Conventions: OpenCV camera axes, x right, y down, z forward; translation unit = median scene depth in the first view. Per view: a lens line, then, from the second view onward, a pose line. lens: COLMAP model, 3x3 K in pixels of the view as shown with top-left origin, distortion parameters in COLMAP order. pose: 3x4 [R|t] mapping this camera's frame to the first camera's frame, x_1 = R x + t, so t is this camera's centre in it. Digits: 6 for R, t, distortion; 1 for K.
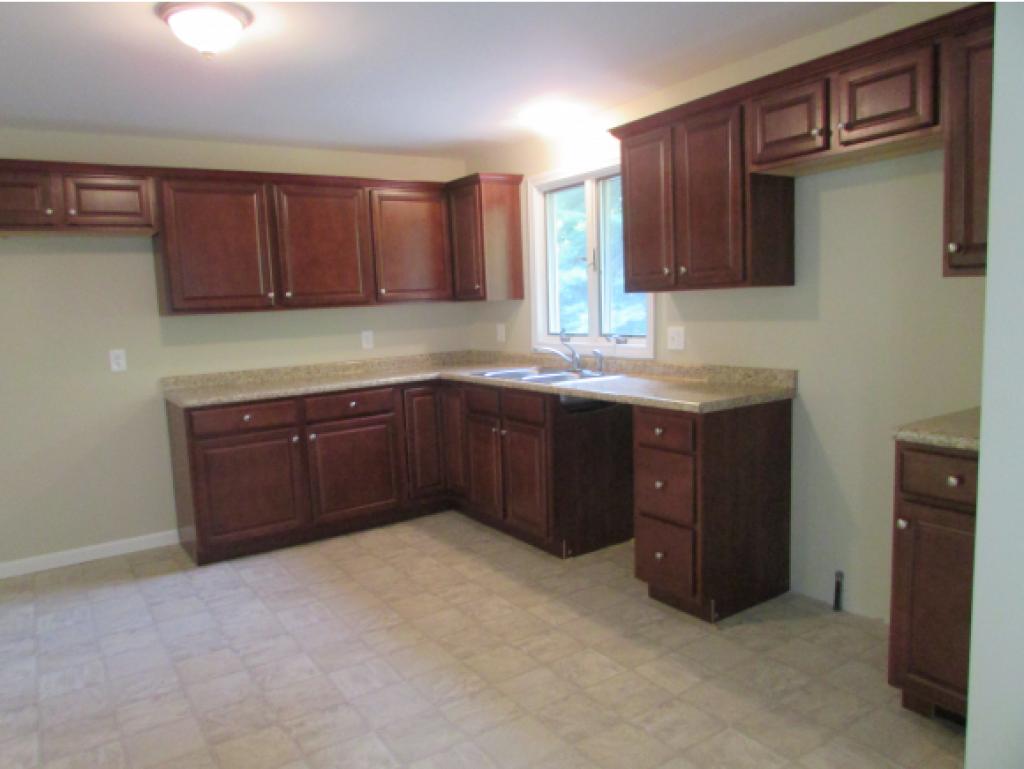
lens RADIAL K [[724.4, 0, 512.0], [0, 724.4, 384.5], [0, 0, 1]] dist [-0.035679, 0.003511]
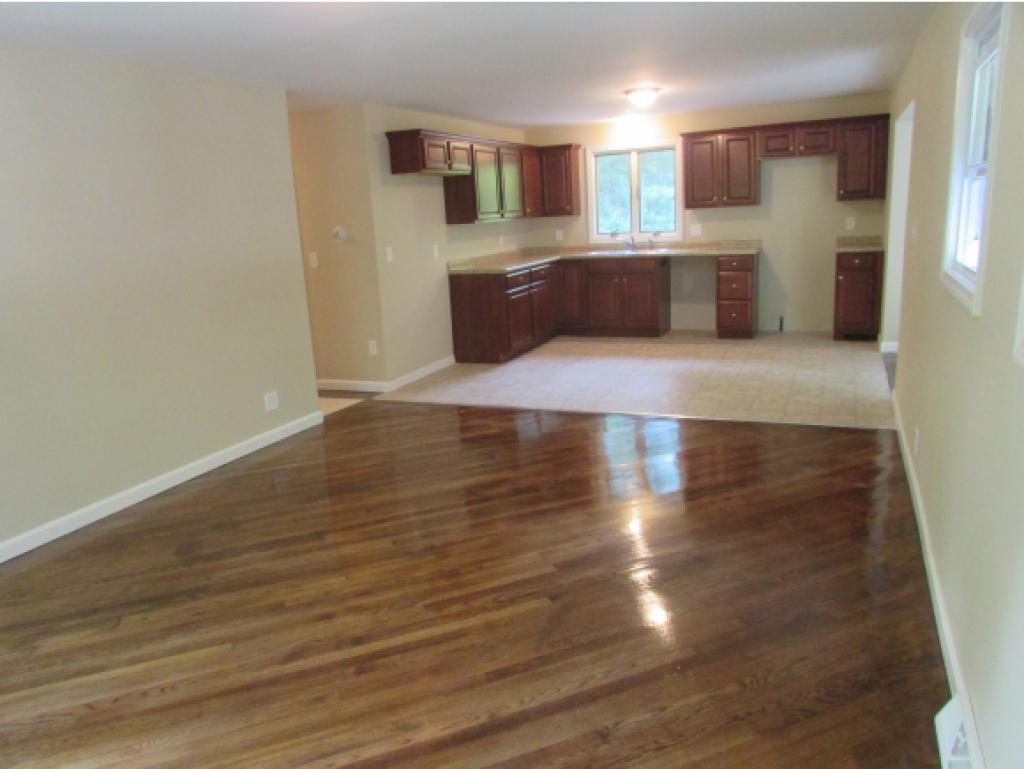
lens RADIAL K [[734.4, 0, 512.0], [0, 734.4, 384.5], [0, 0, 1]] dist [-0.041401, 0.003330]
pose [[0.850563, -0.127873, 0.510089, -1.394524], [0.082127, 0.990384, 0.111331, 0.103438], [-0.519420, -0.052802, 0.852886, -0.607254]]
